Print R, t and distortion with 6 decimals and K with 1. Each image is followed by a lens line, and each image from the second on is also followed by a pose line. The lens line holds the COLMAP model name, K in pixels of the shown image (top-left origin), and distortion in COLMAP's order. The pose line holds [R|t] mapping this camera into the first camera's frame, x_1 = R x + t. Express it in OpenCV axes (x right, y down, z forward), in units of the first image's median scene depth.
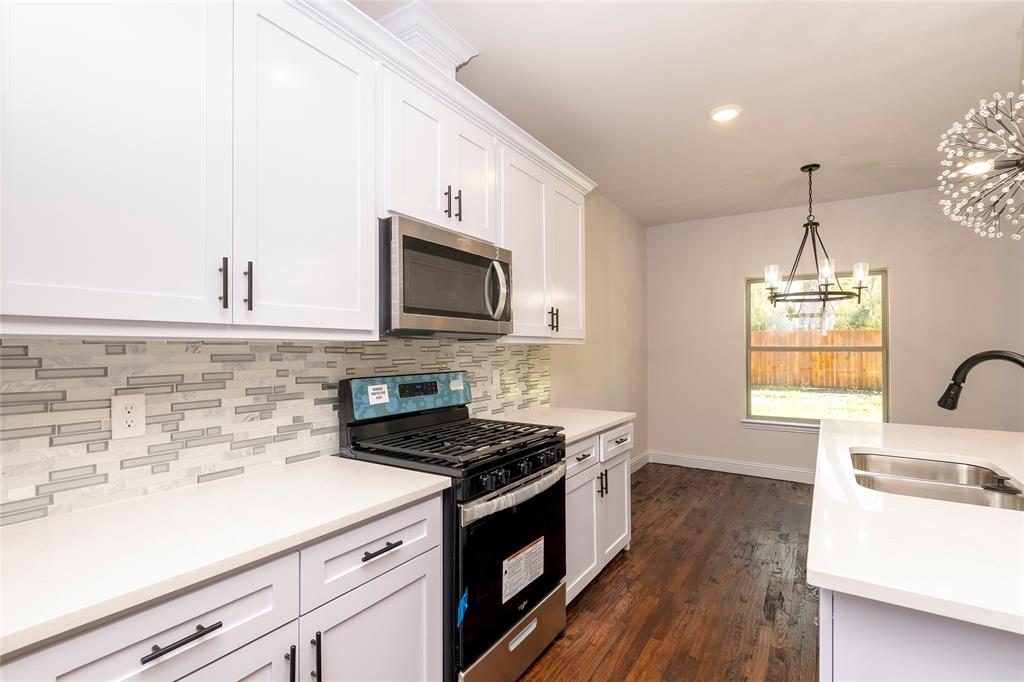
lens RADIAL K [[471.9, 0, 513.3], [0, 471.9, 343.4], [0, 0, 1]] dist [0.007374, -0.001582]
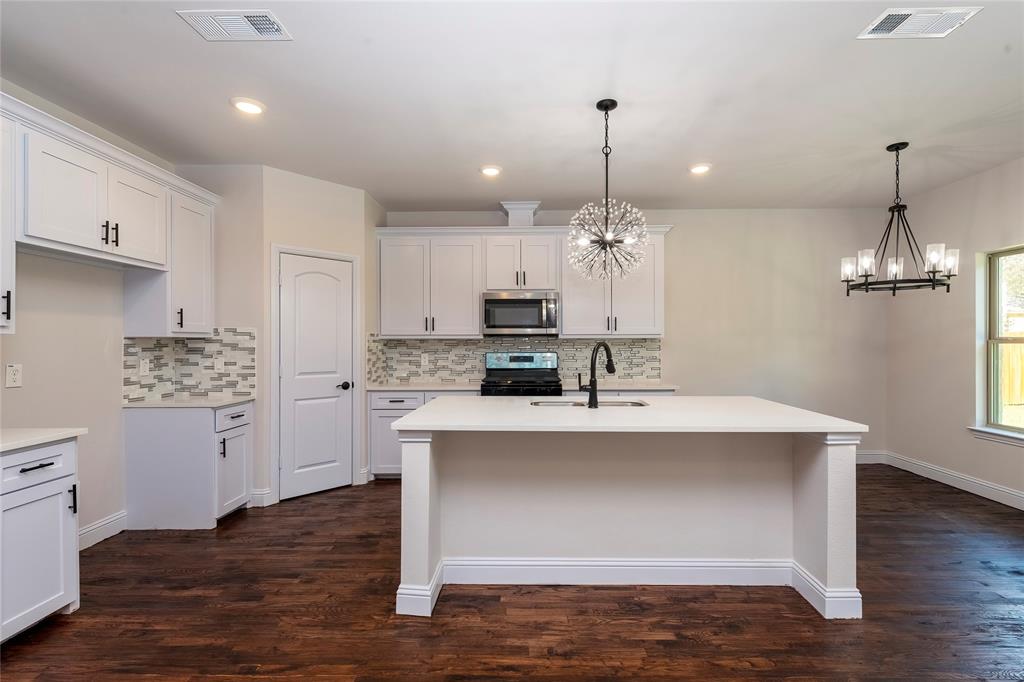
lens RADIAL K [[471.9, 0, 531.5], [0, 471.9, 341.7], [0, 0, 1]] dist [0.007374, -0.001582]
pose [[0.546586, -0.000291, -0.837403, 2.136242], [0.011353, 0.999911, 0.007063, -0.003285], [0.837326, -0.013367, 0.546540, -0.250326]]
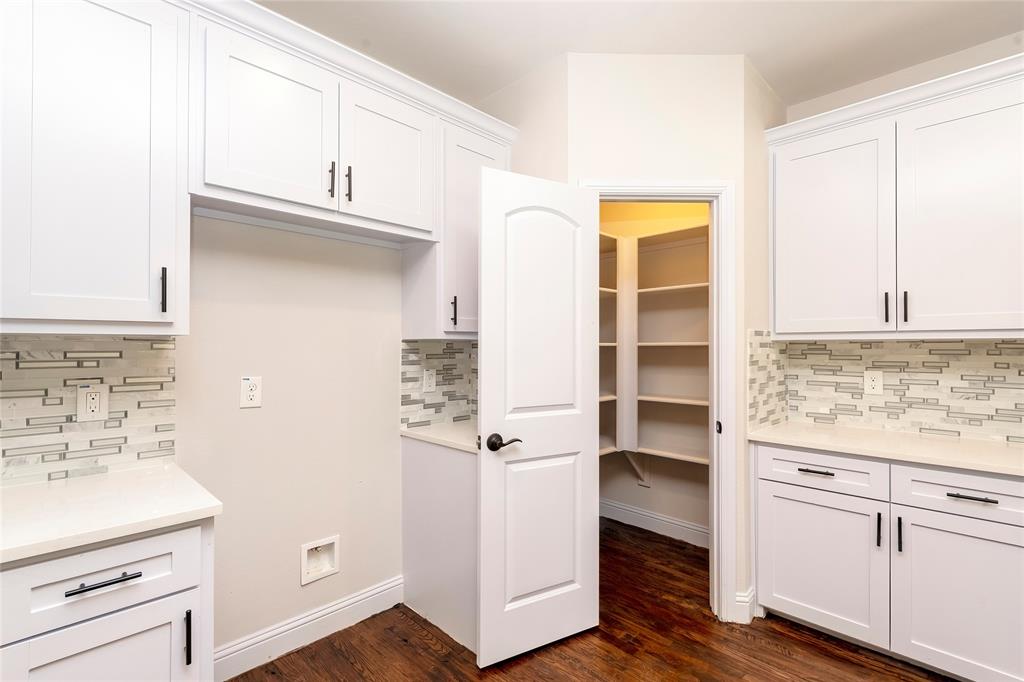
lens RADIAL K [[471.9, 0, 504.3], [0, 471.9, 343.2], [0, 0, 1]] dist [0.007374, -0.001582]
pose [[-0.217726, -0.003242, -0.976005, 0.982286], [0.012769, 0.999899, -0.006170, -0.003772], [0.975926, -0.013806, -0.217663, 0.014740]]
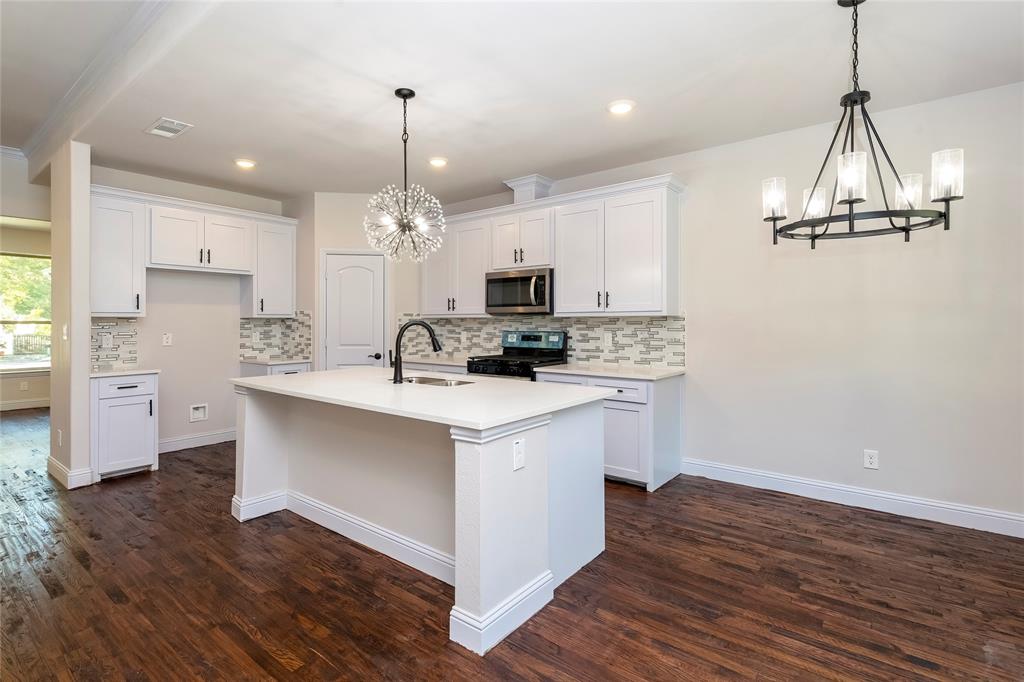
lens RADIAL K [[500.1, 0, 492.4], [0, 500.1, 322.9], [0, 0, 1]] dist [0.011021, -0.001358]
pose [[-0.104455, 0.005345, -0.994515, 2.651256], [0.014891, 0.999882, 0.003810, 0.016112], [0.994418, -0.014411, -0.104522, 1.312681]]
